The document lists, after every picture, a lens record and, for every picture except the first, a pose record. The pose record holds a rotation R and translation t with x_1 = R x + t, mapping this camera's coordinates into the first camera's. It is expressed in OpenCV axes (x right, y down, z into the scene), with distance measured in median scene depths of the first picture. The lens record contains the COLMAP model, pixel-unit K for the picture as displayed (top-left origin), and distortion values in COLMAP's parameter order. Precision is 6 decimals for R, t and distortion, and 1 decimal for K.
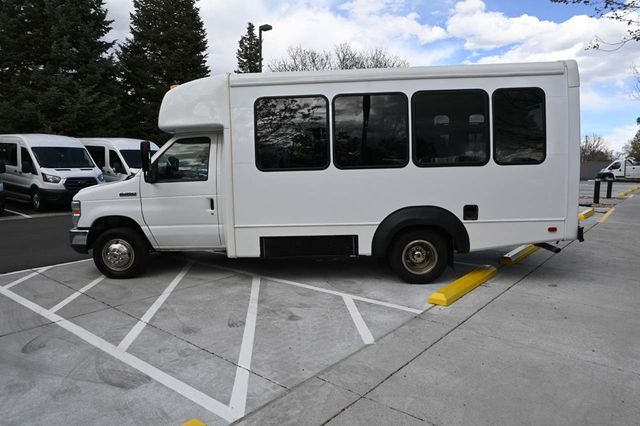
lens RADIAL K [[430.8, 0, 320.0], [0, 430.8, 213.0], [0, 0, 1]] dist [-0.006227, -0.001871]
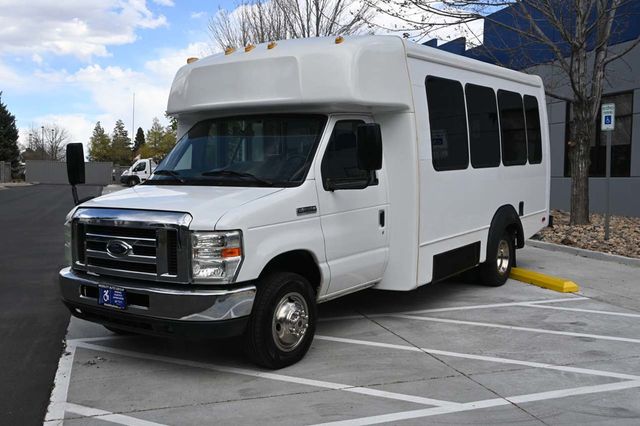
lens RADIAL K [[640.3, 0, 320.0], [0, 640.3, 213.0], [0, 0, 1]] dist [0.063105, -0.242115]
pose [[0.537400, -0.055153, 0.841522, -1.166366], [0.086415, 0.996208, 0.010106, -0.047916], [-0.838888, 0.067290, 0.540129, 0.524553]]
